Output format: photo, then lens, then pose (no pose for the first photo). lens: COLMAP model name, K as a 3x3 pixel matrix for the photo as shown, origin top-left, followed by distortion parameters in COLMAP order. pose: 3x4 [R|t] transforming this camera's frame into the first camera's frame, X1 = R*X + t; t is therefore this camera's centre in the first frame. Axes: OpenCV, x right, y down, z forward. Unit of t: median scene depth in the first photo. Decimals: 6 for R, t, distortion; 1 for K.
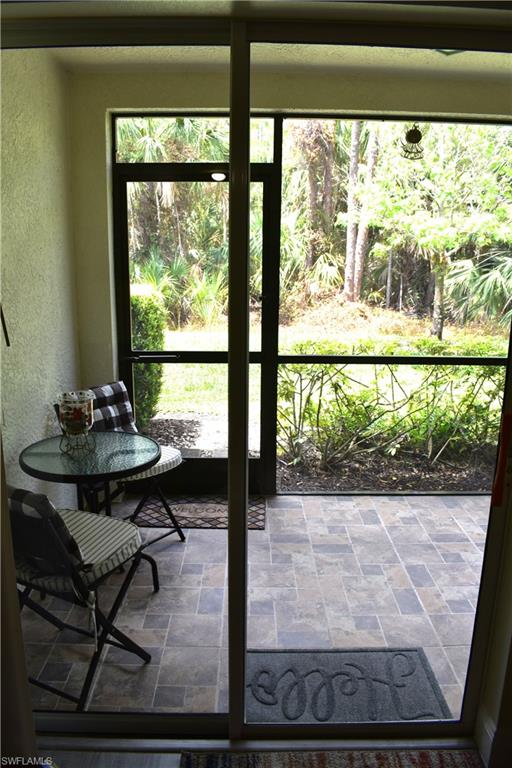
lens RADIAL K [[600.2, 0, 257.5], [0, 600.2, 385.6], [0, 0, 1]] dist [-0.094471, 0.013318]
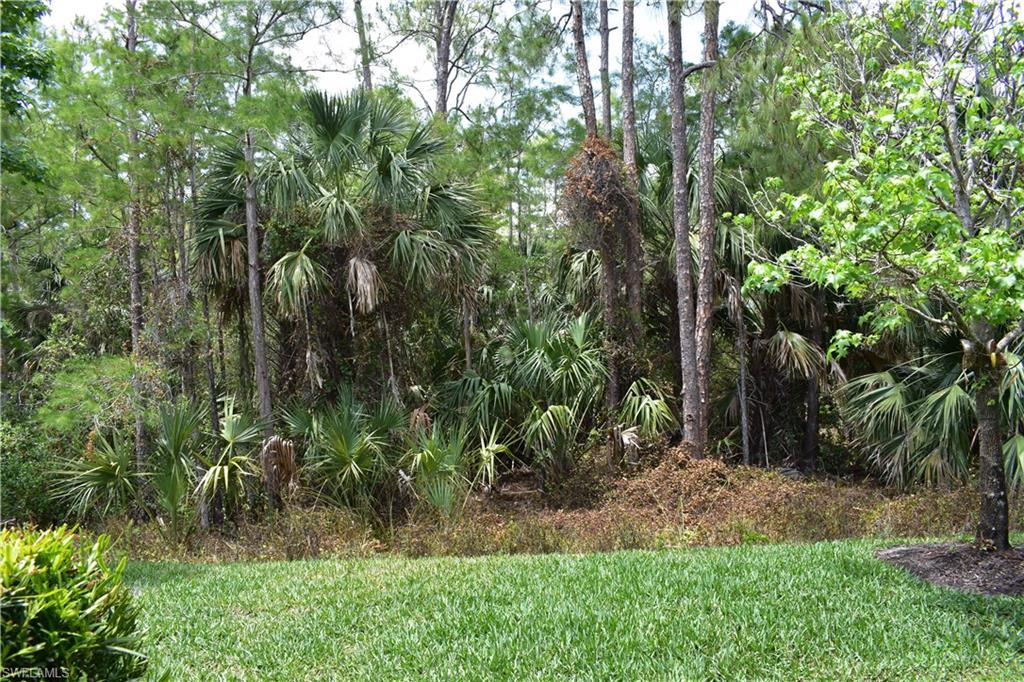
lens RADIAL K [[800.3, 0, 509.6], [0, 800.3, 343.0], [0, 0, 1]] dist [-0.094471, 0.013318]
pose [[0.998510, -0.054304, 0.005307, -0.019004], [0.053655, 0.959604, -0.276189, -0.048351], [0.009906, 0.276063, 0.961089, 0.252349]]
